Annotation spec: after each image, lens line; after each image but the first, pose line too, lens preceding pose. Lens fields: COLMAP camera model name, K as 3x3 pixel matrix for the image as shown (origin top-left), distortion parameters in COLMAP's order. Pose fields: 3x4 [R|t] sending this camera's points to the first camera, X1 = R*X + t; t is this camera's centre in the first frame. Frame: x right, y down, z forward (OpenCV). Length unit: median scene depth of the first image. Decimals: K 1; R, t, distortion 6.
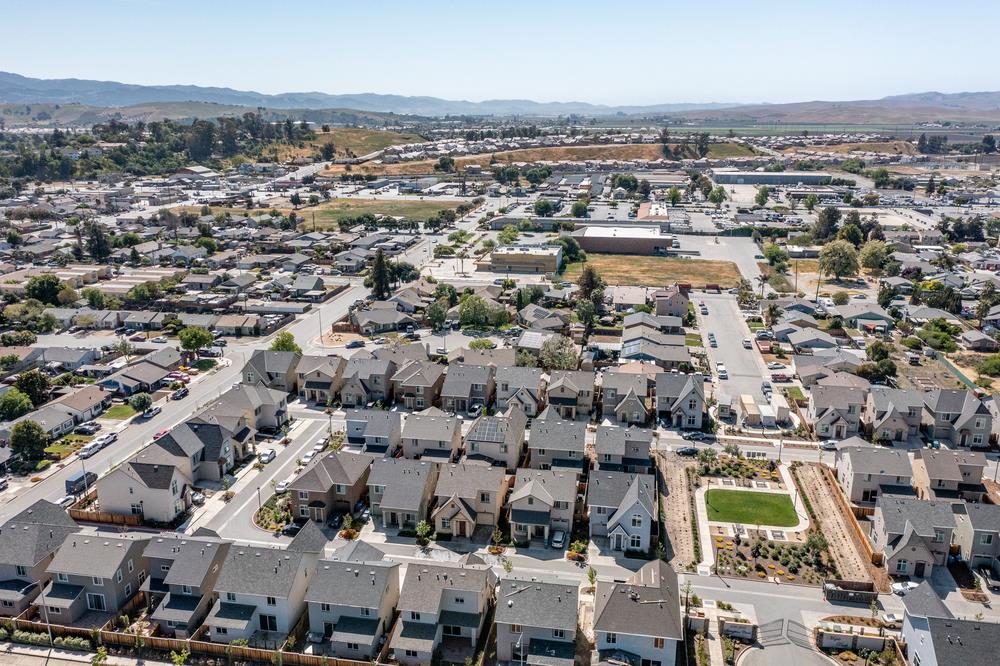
lens RADIAL K [[803.4, 0, 500.0], [0, 803.4, 333.0], [0, 0, 1]] dist [-0.002580, 0.016762]
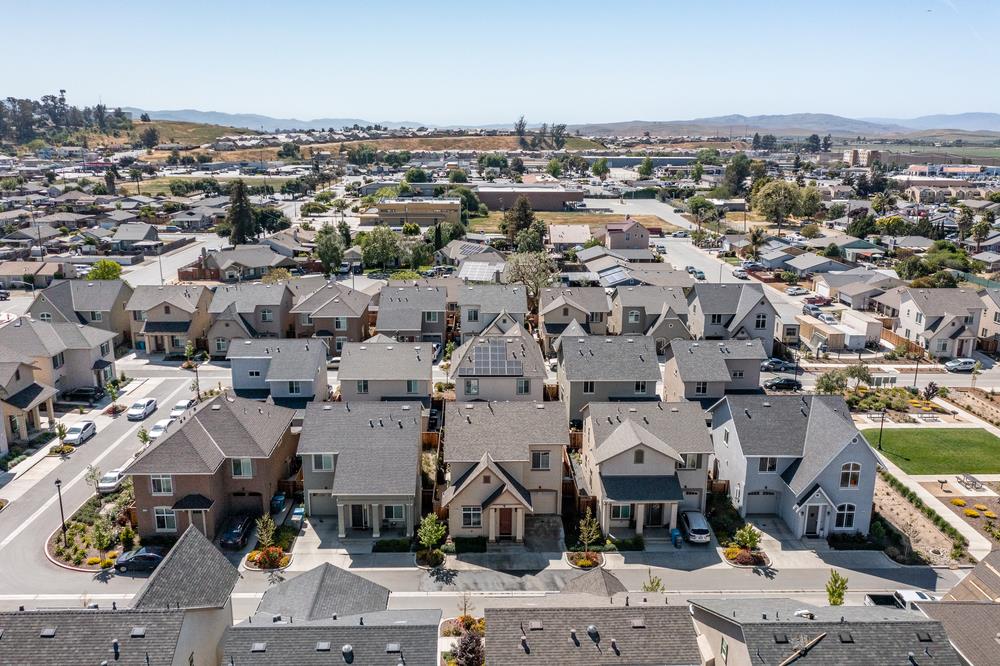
lens RADIAL K [[803.4, 0, 500.0], [0, 803.4, 333.0], [0, 0, 1]] dist [-0.002580, 0.016762]
pose [[0.979713, -0.044137, 0.195484, -0.100444], [0.048723, 0.998637, -0.018707, 0.095073], [-0.194392, 0.027852, 0.980528, 0.360831]]
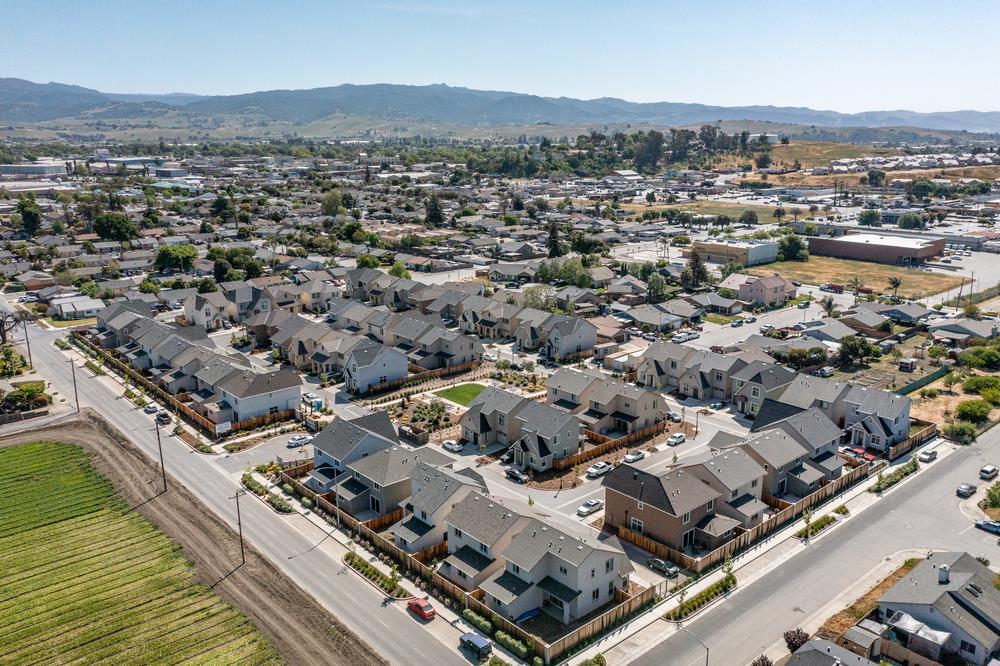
lens RADIAL K [[803.4, 0, 500.0], [0, 803.4, 333.0], [0, 0, 1]] dist [-0.002580, 0.016762]
pose [[0.781329, 0.152588, -0.605179, 0.844172], [-0.166812, 0.985433, 0.033098, 0.052801], [0.601413, 0.075091, 0.795401, -0.003324]]
